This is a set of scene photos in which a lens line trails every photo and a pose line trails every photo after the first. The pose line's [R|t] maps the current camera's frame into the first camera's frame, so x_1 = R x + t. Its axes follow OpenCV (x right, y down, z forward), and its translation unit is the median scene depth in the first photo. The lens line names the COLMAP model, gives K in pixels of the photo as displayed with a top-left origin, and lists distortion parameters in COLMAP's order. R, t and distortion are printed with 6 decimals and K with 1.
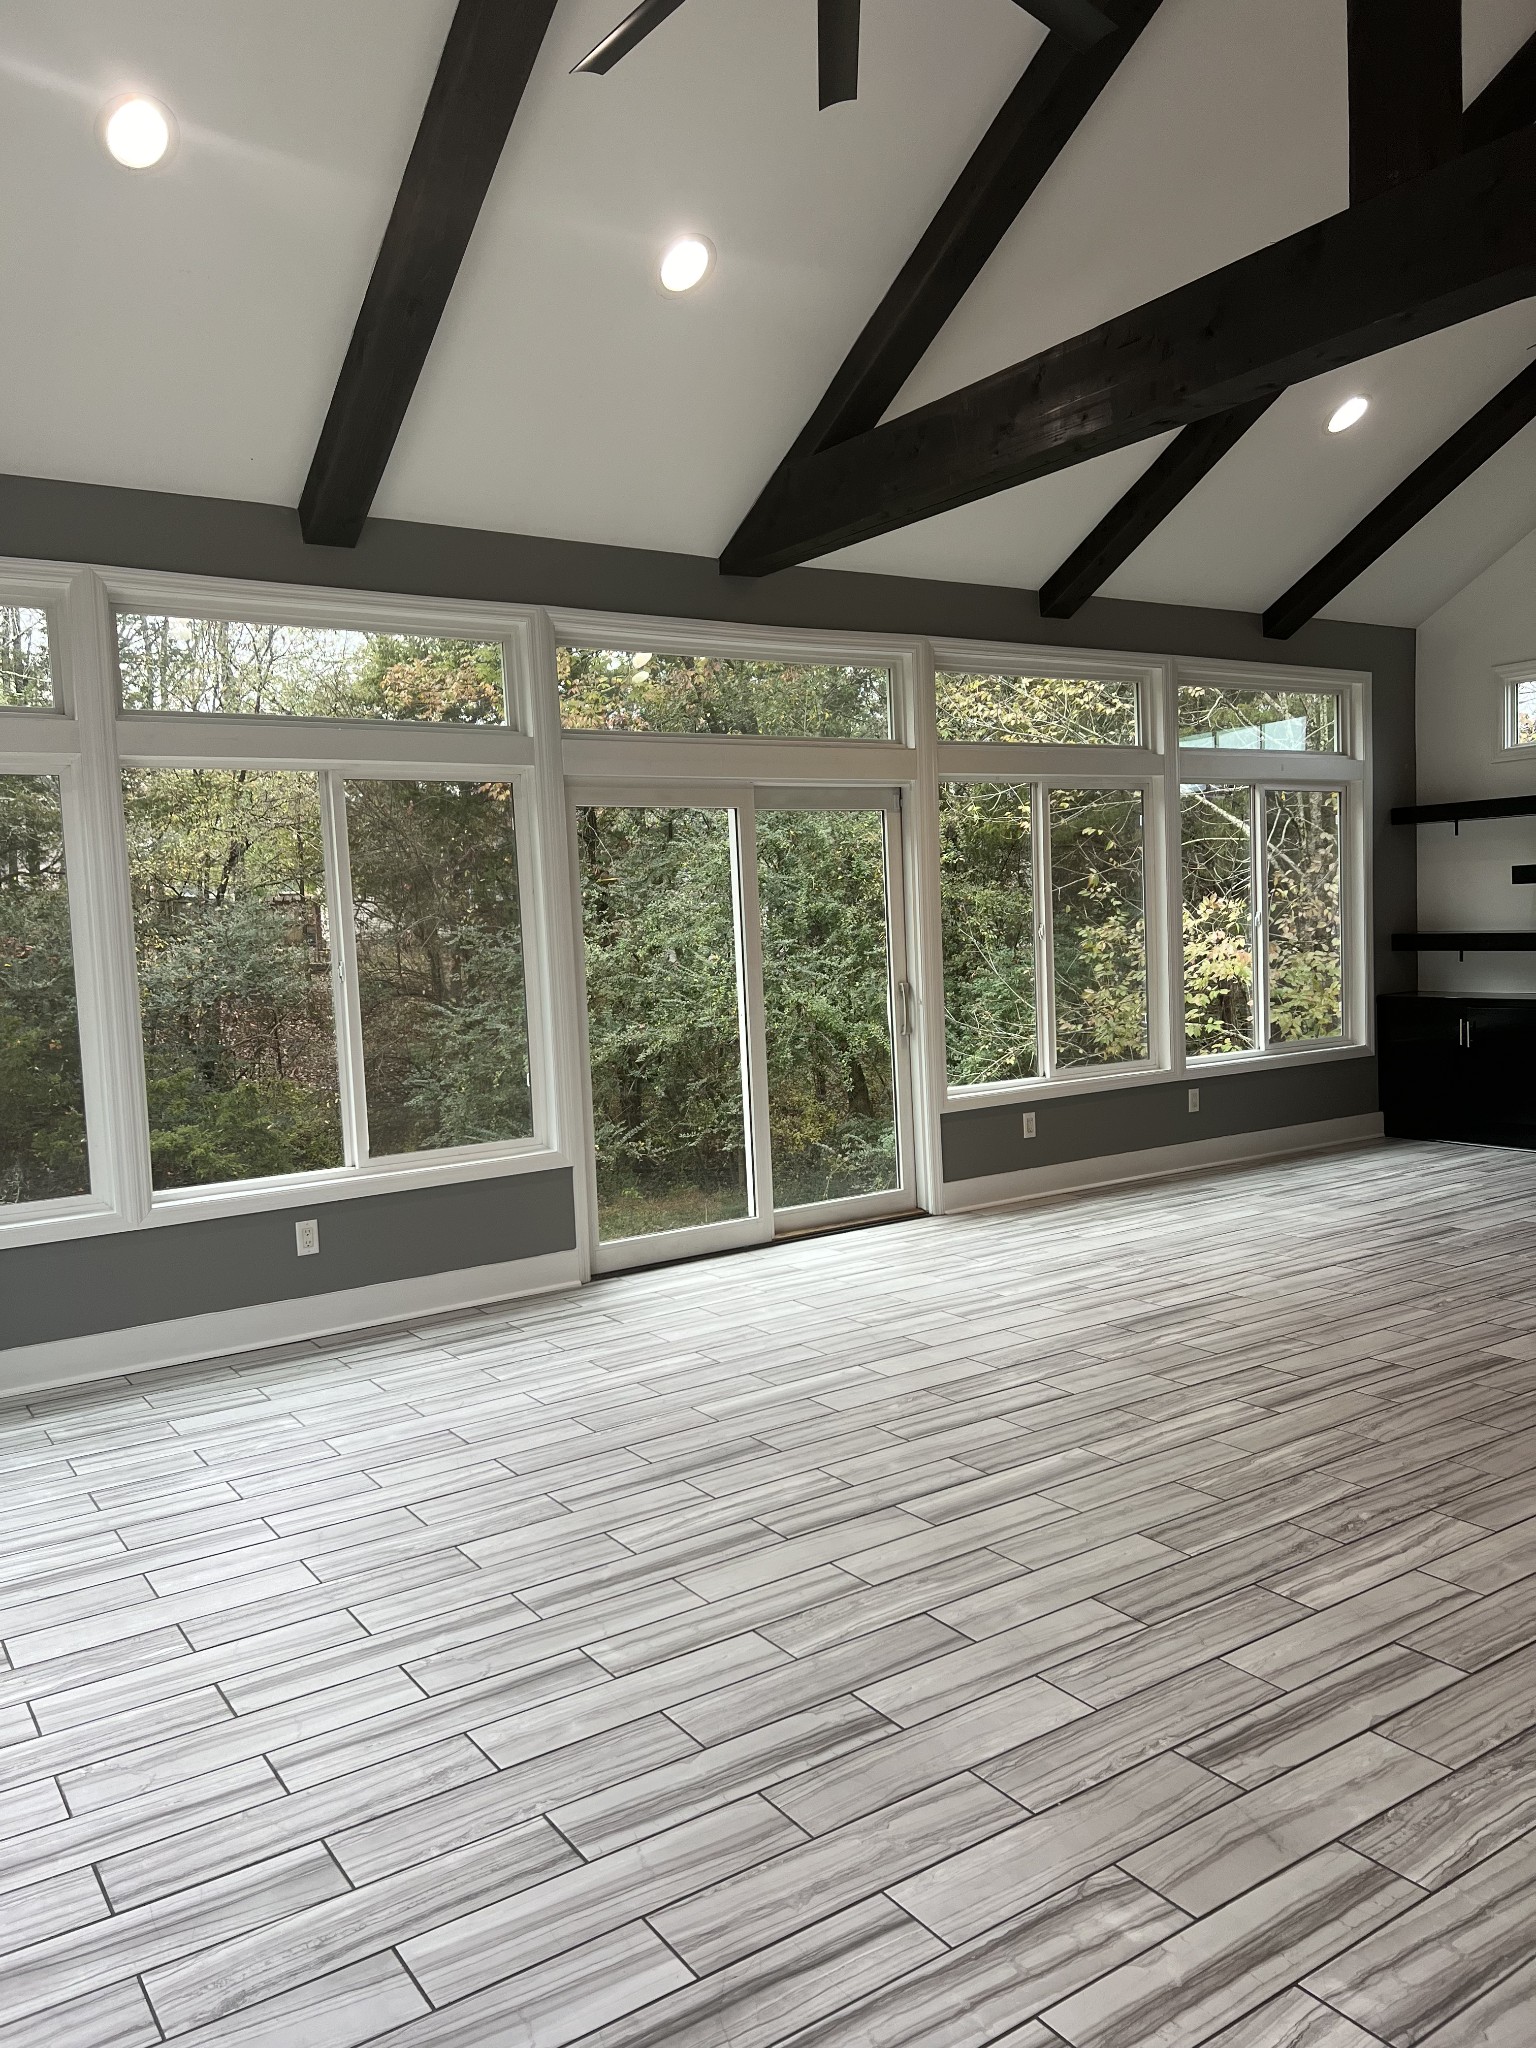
lens RADIAL K [[1549.5, 0, 768.0], [0, 1549.5, 1024.0], [0, 0, 1]] dist [0.008660, -0.007930]
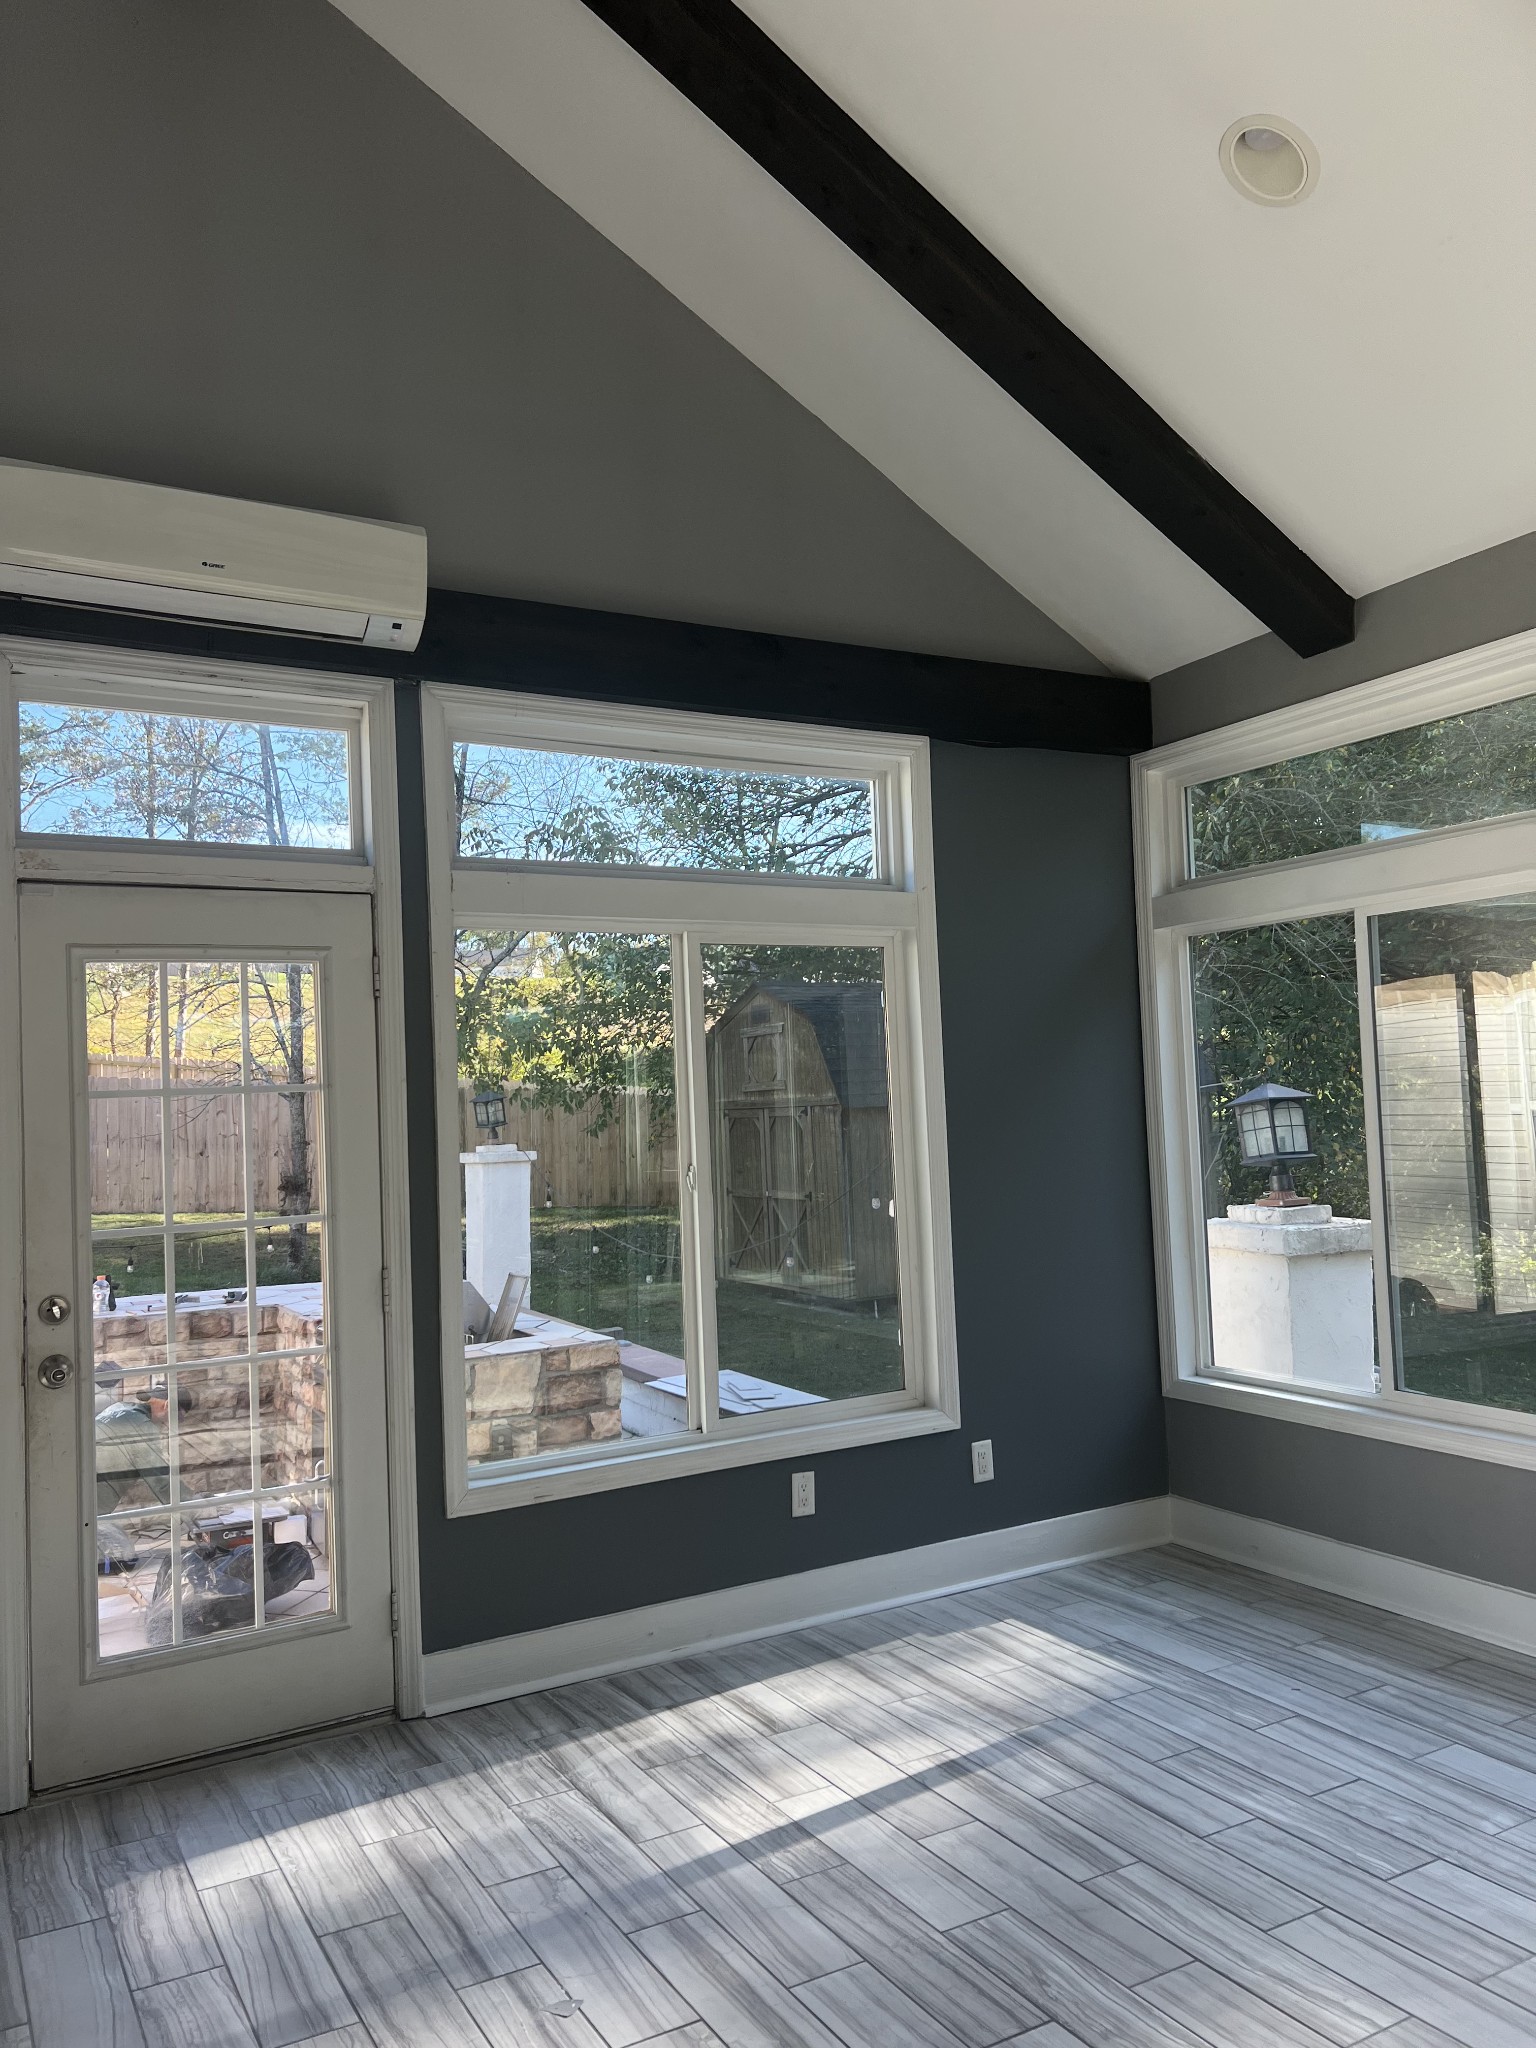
lens RADIAL K [[1549.5, 0, 768.0], [0, 1549.5, 1024.0], [0, 0, 1]] dist [0.008660, -0.007930]
pose [[-0.078957, -0.007647, -0.996849, 0.493069], [-0.031475, 0.999491, -0.005174, -0.098217], [0.996381, 0.030967, -0.079158, 0.895982]]
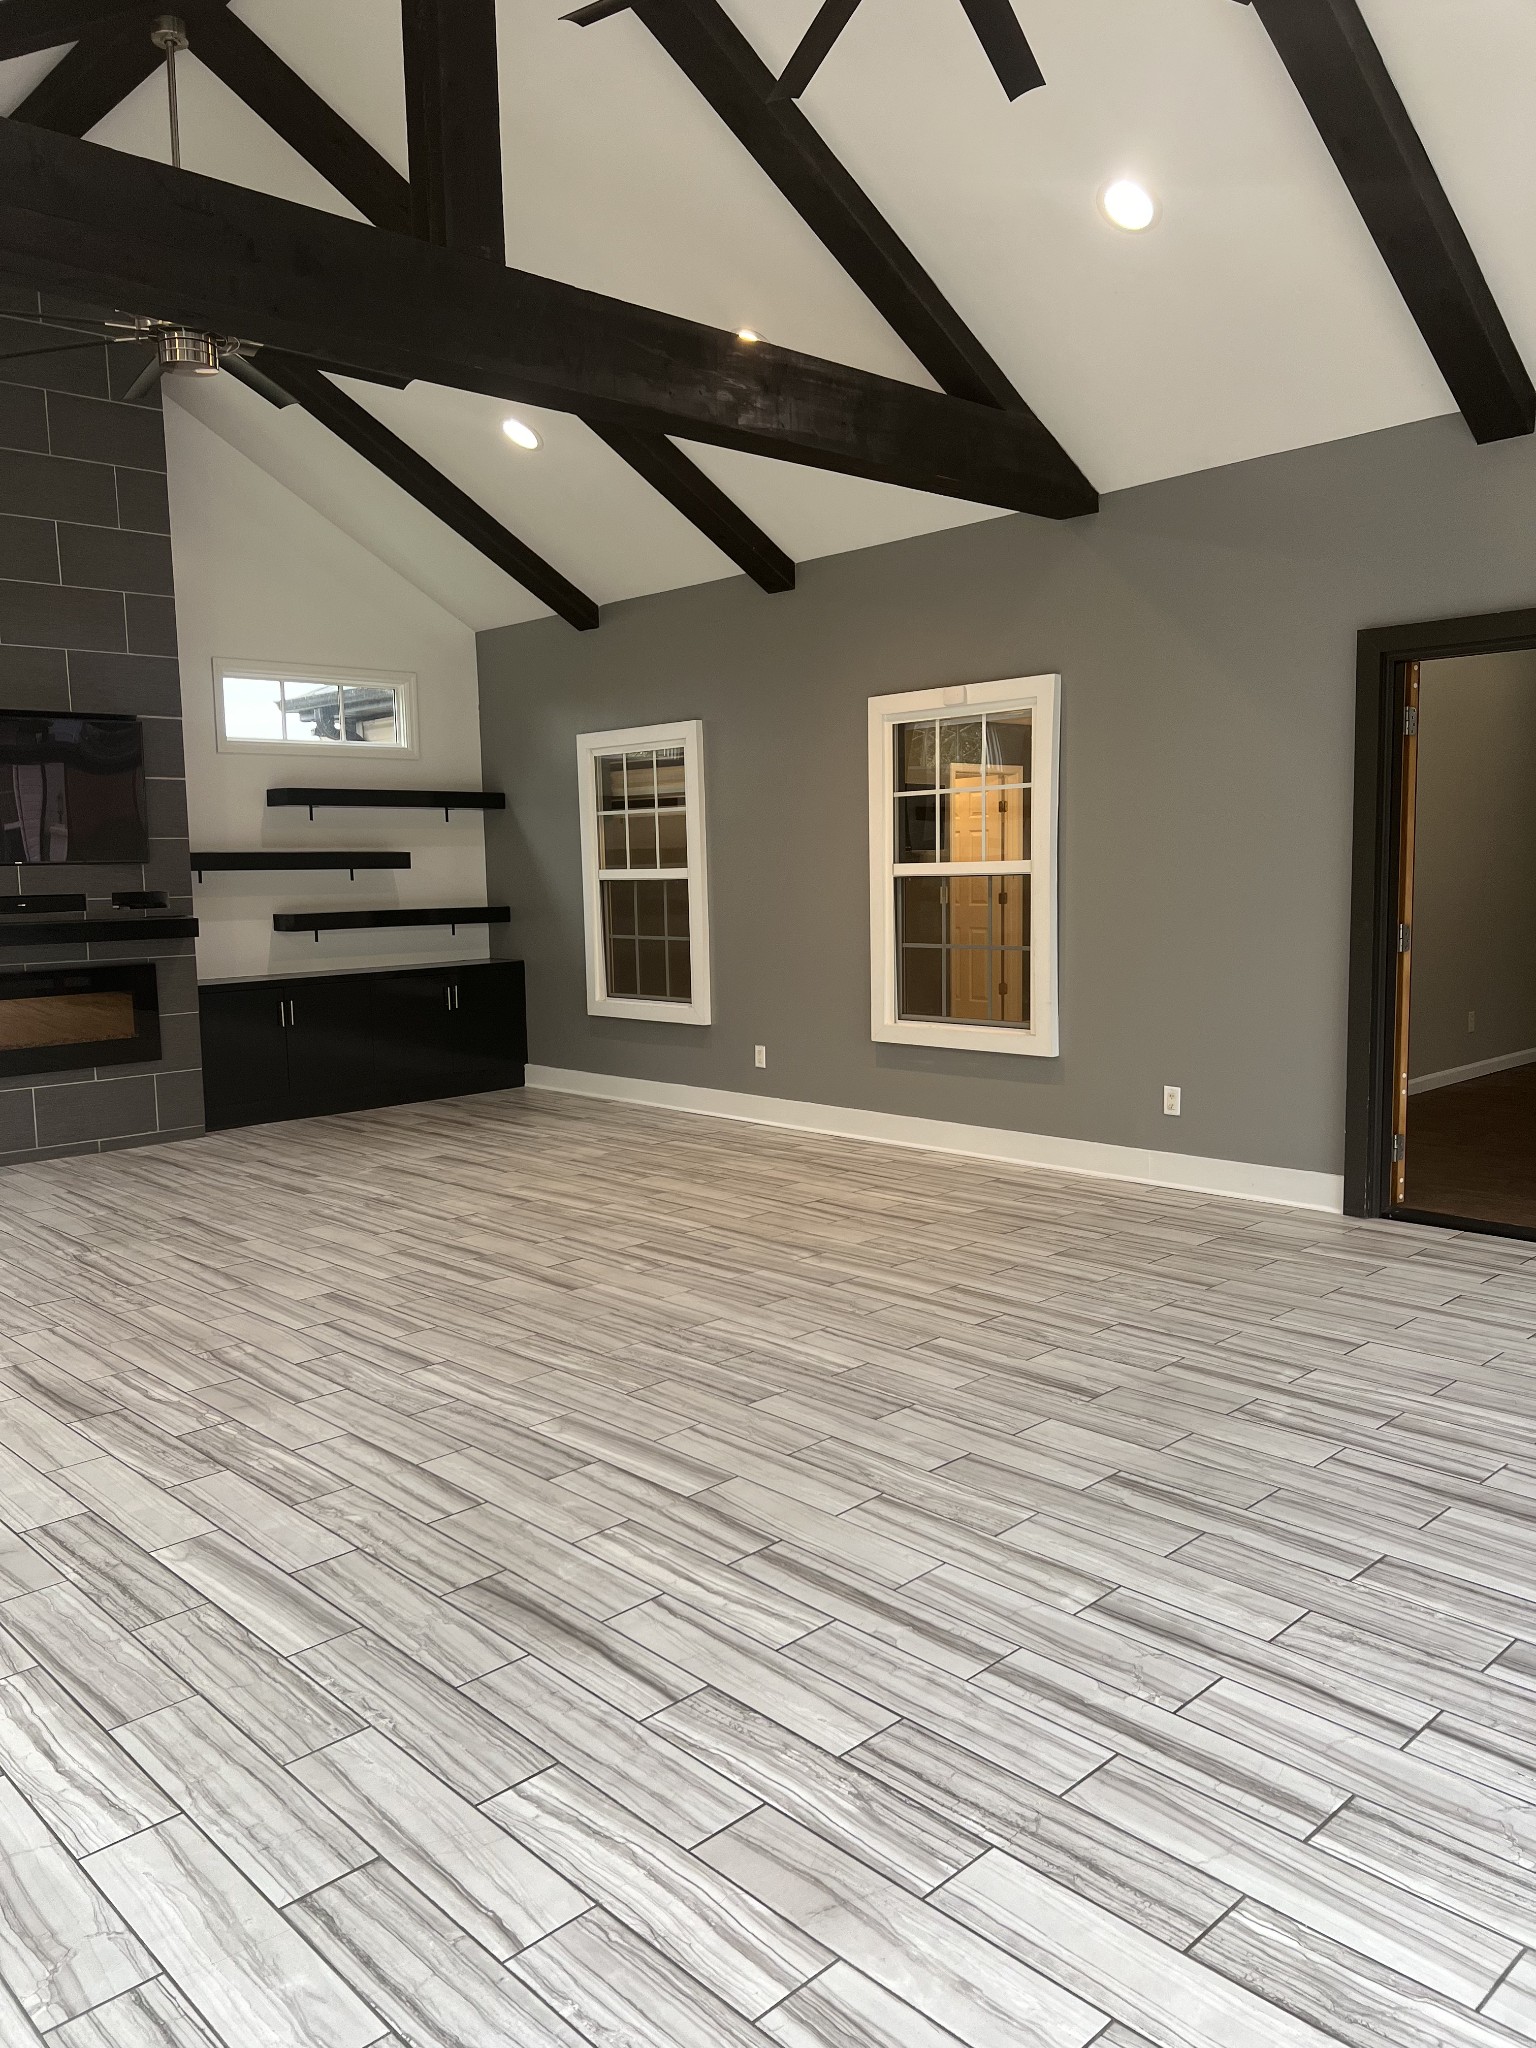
lens RADIAL K [[1549.5, 0, 768.0], [0, 1549.5, 1024.0], [0, 0, 1]] dist [0.008660, -0.007930]
pose [[-0.166384, -0.065090, 0.983910, -0.830555], [0.108676, 0.990530, 0.083906, -0.042520], [-0.980054, 0.120888, -0.157735, 1.077029]]
